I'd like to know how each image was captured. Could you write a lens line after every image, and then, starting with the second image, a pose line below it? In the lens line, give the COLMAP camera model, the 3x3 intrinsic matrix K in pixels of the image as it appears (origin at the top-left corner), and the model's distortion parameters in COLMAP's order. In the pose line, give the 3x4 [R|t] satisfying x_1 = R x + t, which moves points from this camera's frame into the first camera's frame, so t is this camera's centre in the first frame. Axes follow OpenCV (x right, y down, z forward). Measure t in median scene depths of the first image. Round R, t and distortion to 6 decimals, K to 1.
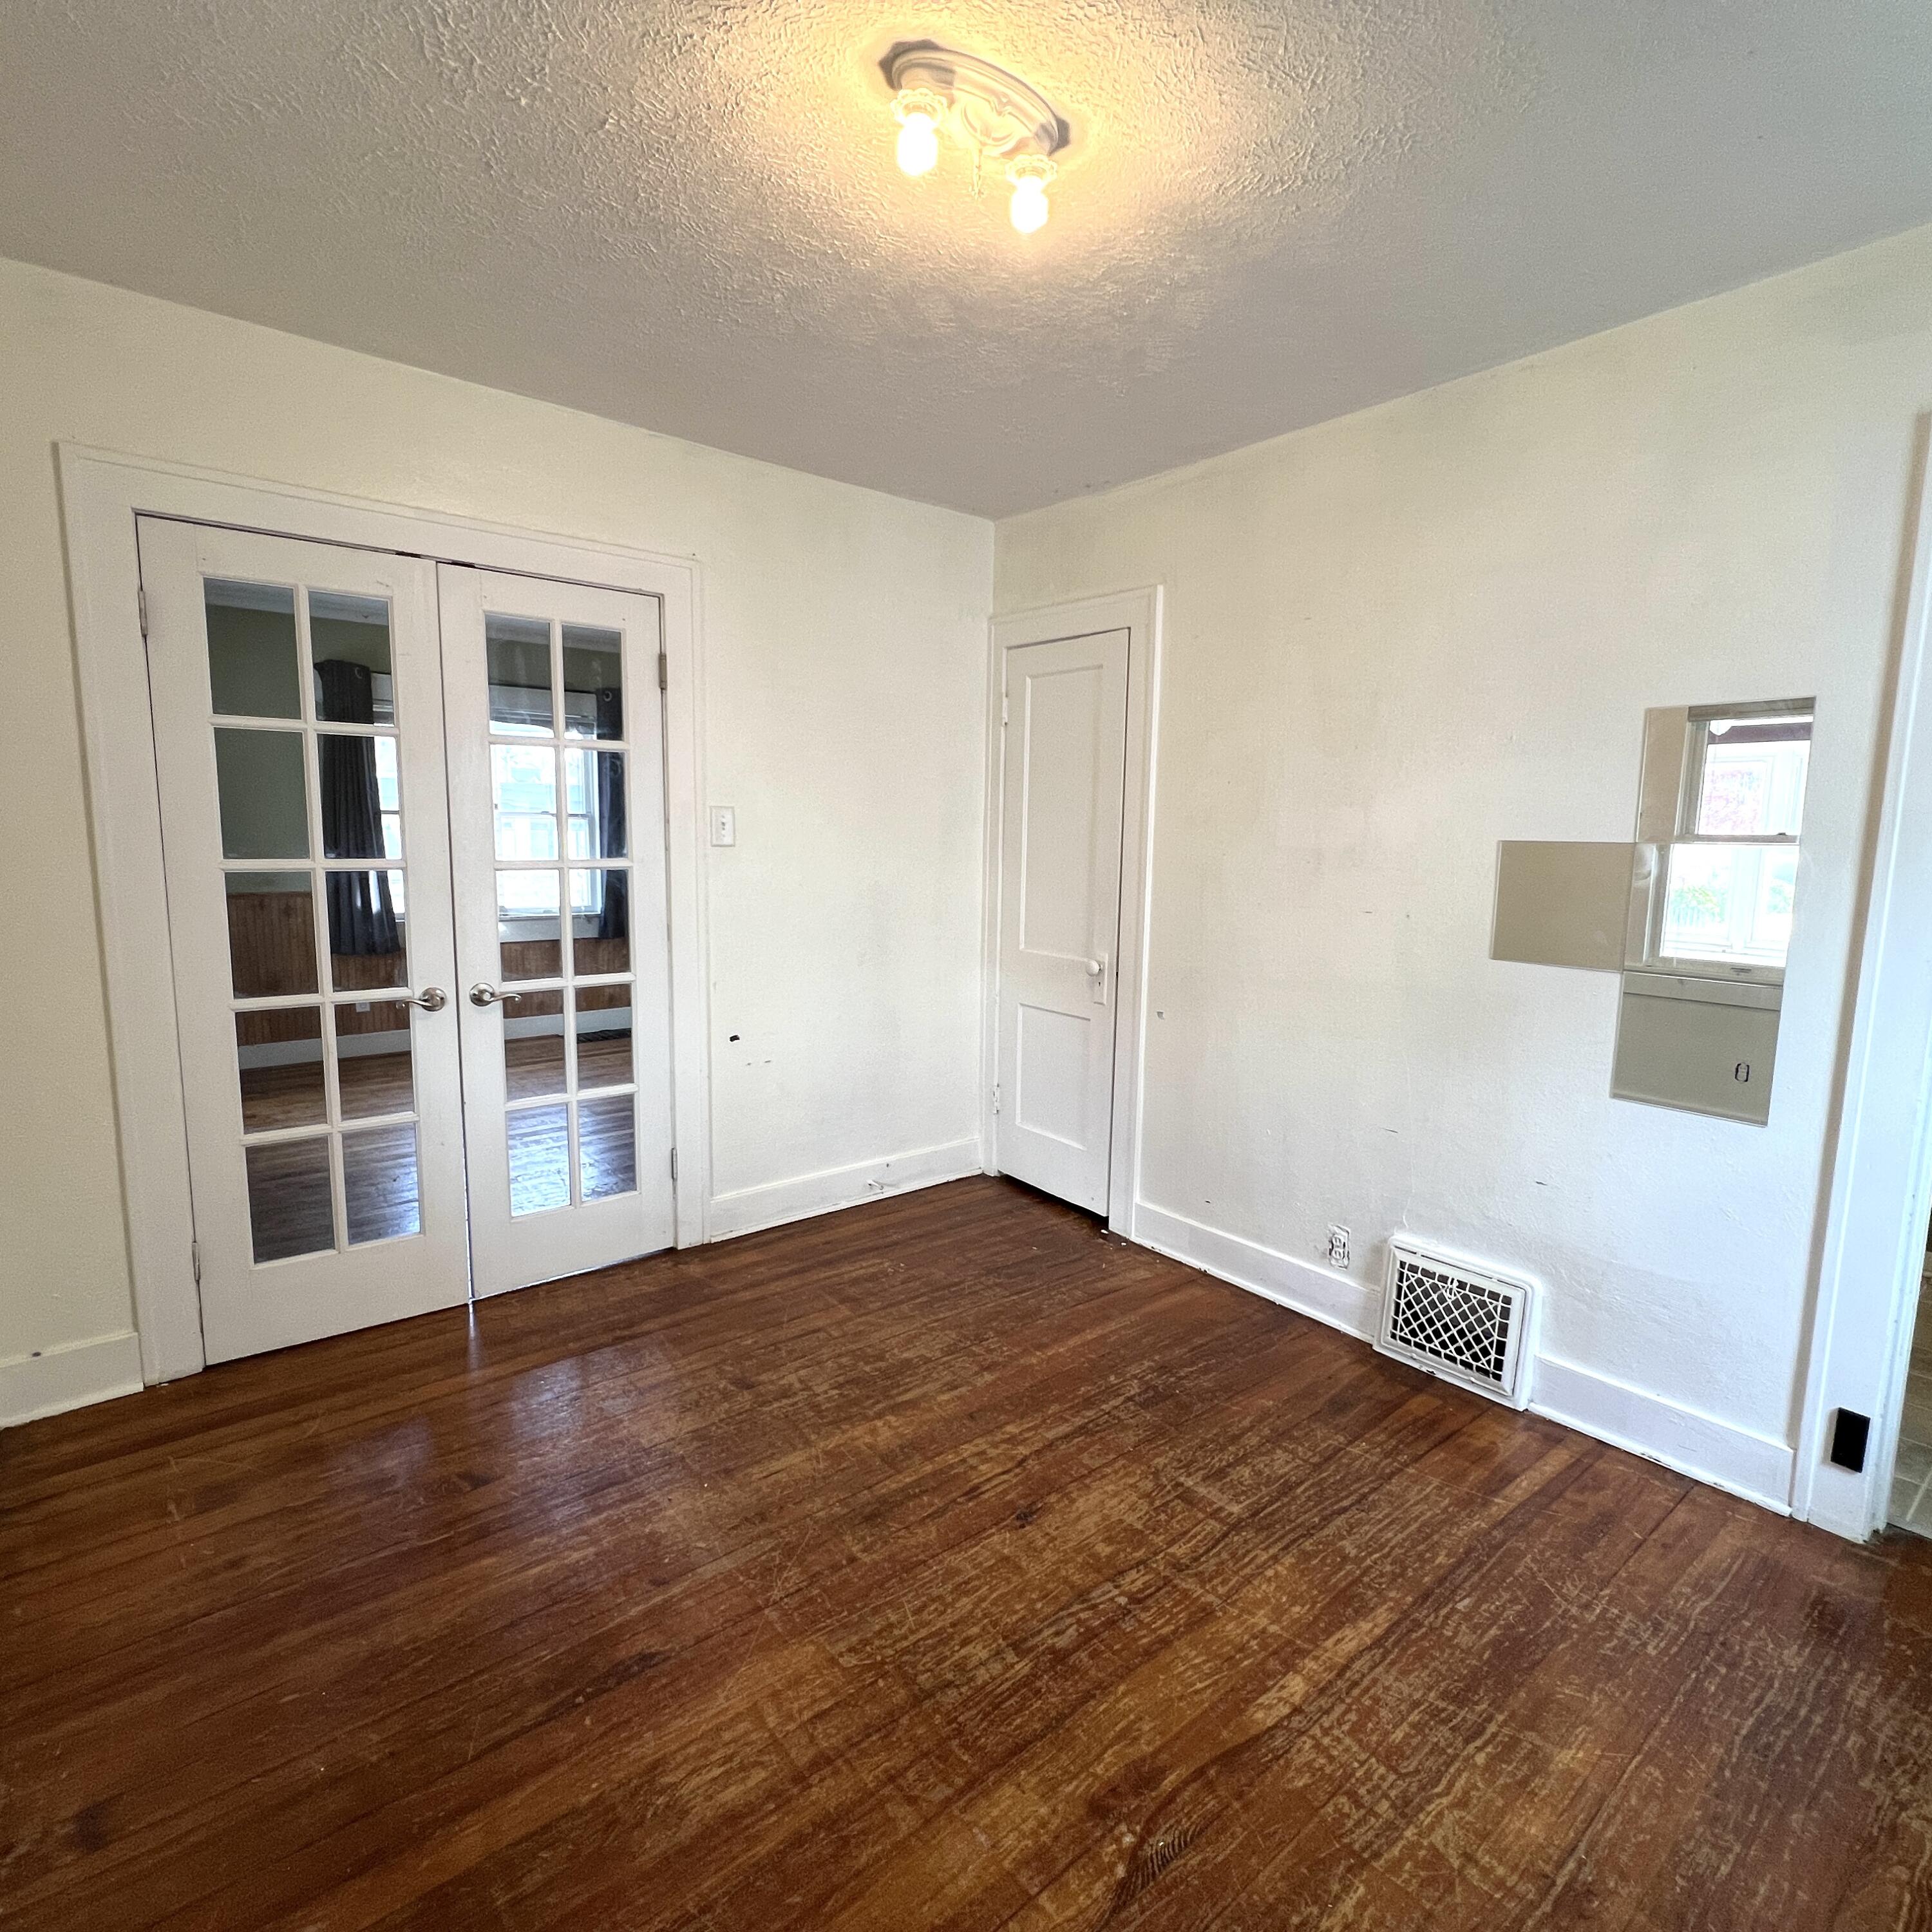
lens RADIAL K [[1029.5, 0, 966.0], [0, 1029.5, 966.0], [0, 0, 1]] dist [-0.004146, 0.001138]
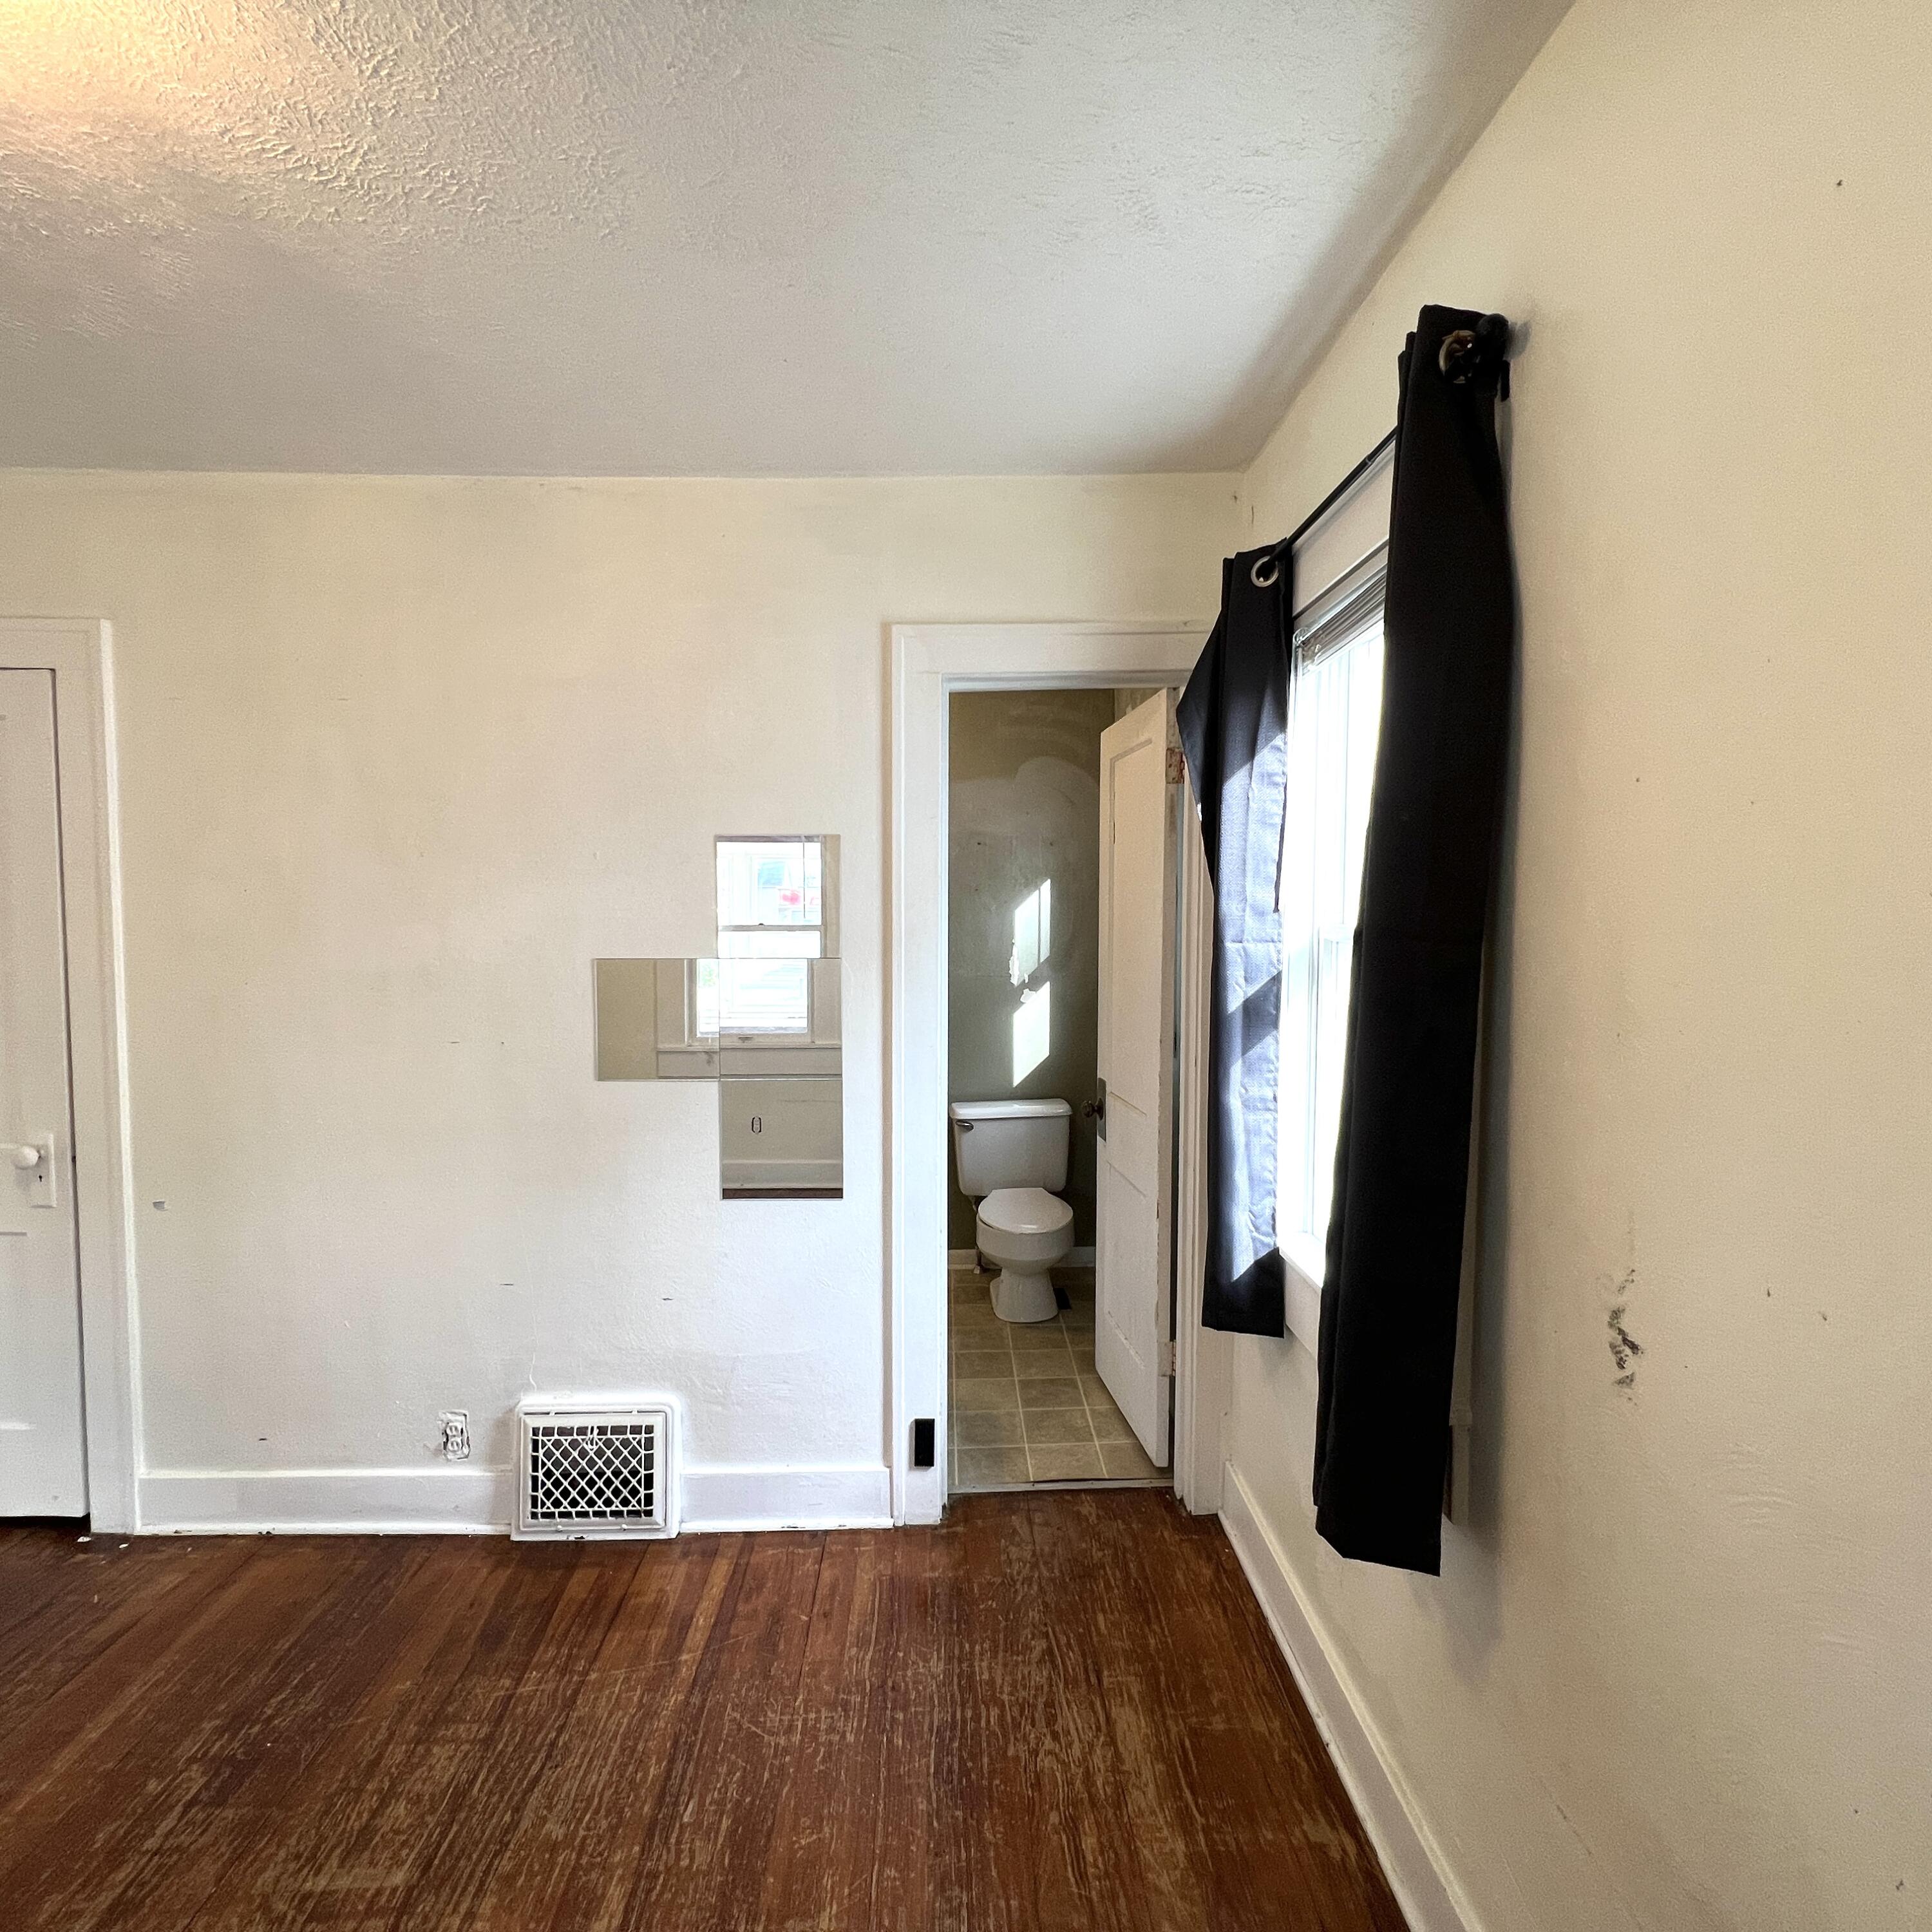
lens RADIAL K [[1029.5, 0, 966.0], [0, 1029.5, 966.0], [0, 0, 1]] dist [-0.004146, 0.001138]
pose [[0.614493, -0.055153, 0.786992, -0.029060], [0.111905, 0.993560, -0.017748, -0.058774], [-0.780945, 0.098974, 0.616708, 0.127679]]
